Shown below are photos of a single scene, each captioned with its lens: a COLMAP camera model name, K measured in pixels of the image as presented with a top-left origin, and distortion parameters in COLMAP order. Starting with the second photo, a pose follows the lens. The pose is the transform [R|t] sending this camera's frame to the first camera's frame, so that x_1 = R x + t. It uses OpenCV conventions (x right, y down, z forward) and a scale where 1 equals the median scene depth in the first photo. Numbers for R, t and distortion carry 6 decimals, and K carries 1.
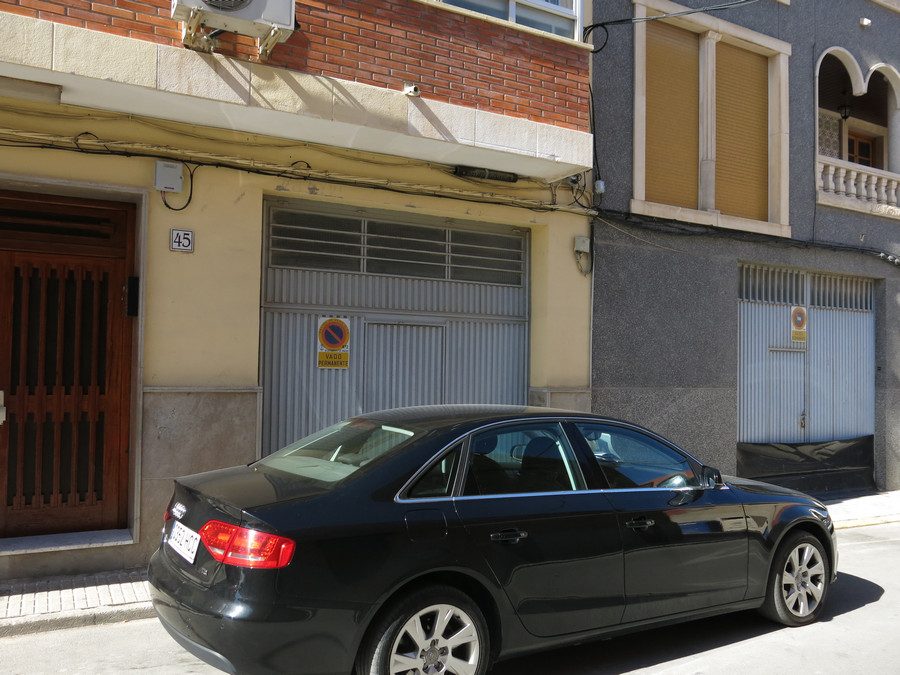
lens RADIAL K [[740.5, 0, 451.0], [0, 740.5, 339.4], [0, 0, 1]] dist [-0.012808, 0.008834]
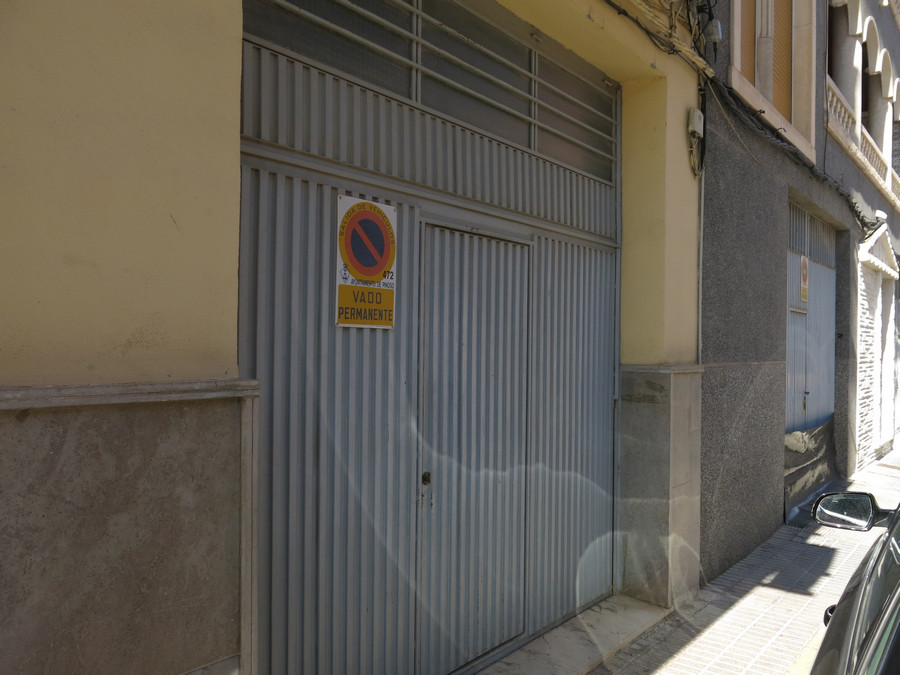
lens RADIAL K [[740.5, 0, 449.8], [0, 740.5, 341.0], [0, 0, 1]] dist [-0.012808, 0.008834]
pose [[0.907488, -0.003685, 0.420062, -0.284254], [-0.011897, 0.999335, 0.034469, 0.031916], [-0.419909, -0.036278, 0.906841, 0.611184]]
